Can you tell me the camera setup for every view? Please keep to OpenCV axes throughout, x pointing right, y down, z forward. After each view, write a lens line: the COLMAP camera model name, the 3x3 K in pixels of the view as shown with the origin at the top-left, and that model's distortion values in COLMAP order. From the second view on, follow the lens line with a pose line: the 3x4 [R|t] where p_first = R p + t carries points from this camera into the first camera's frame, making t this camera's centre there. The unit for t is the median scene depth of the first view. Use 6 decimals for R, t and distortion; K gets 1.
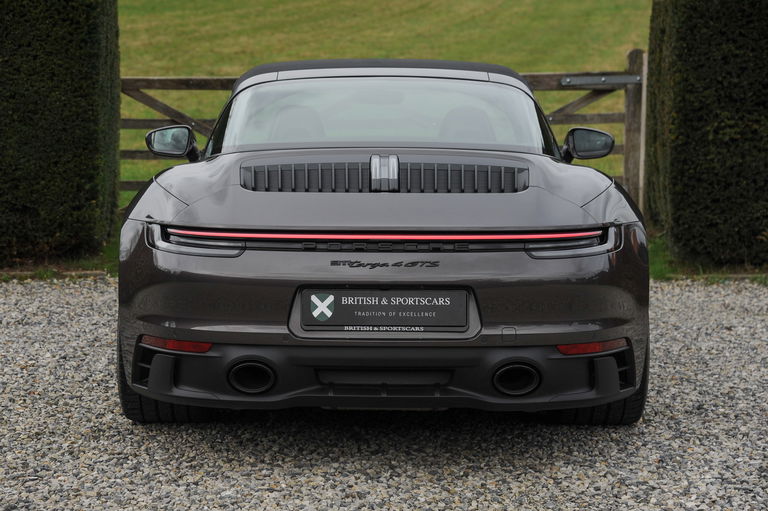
lens RADIAL K [[2022.8, 0, 359.0], [0, 2022.8, 258.1], [0, 0, 1]] dist [0.789347, 0.361930]
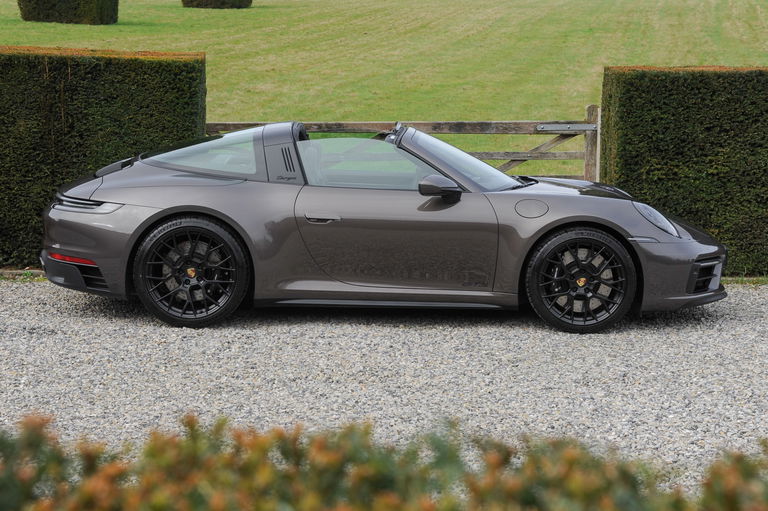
lens RADIAL K [[1822.2, 0, 371.1], [0, 1822.2, 223.4], [0, 0, 1]] dist [0.510908, 0.120994]
pose [[0.999955, 0.008392, 0.004528, -0.015407], [-0.008356, 0.999933, -0.008041, -0.016343], [-0.004595, 0.008003, 0.999957, -0.212130]]
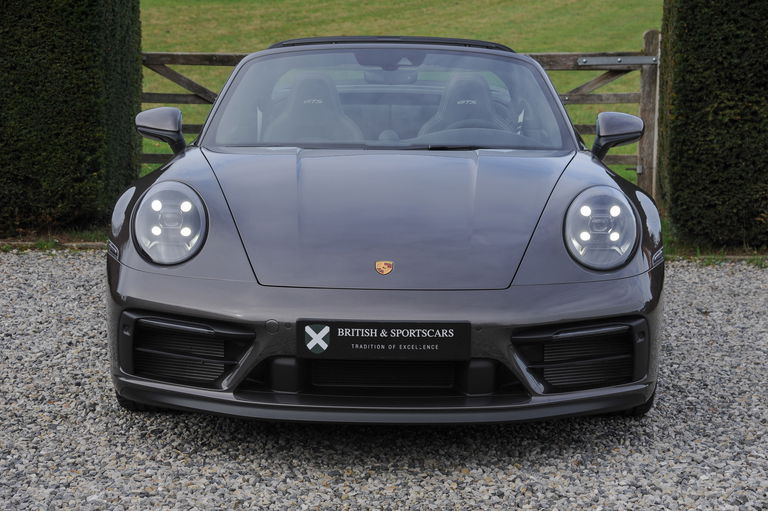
lens RADIAL K [[1803.8, 0, 384.0], [0, 1803.8, 255.5], [0, 0, 1]] dist [0.747626, -0.046948]
pose [[0.998623, 0.016415, -0.049832, 0.058146], [-0.015535, 0.999717, 0.017999, -0.005783], [0.050114, -0.017200, 0.998595, 0.100782]]
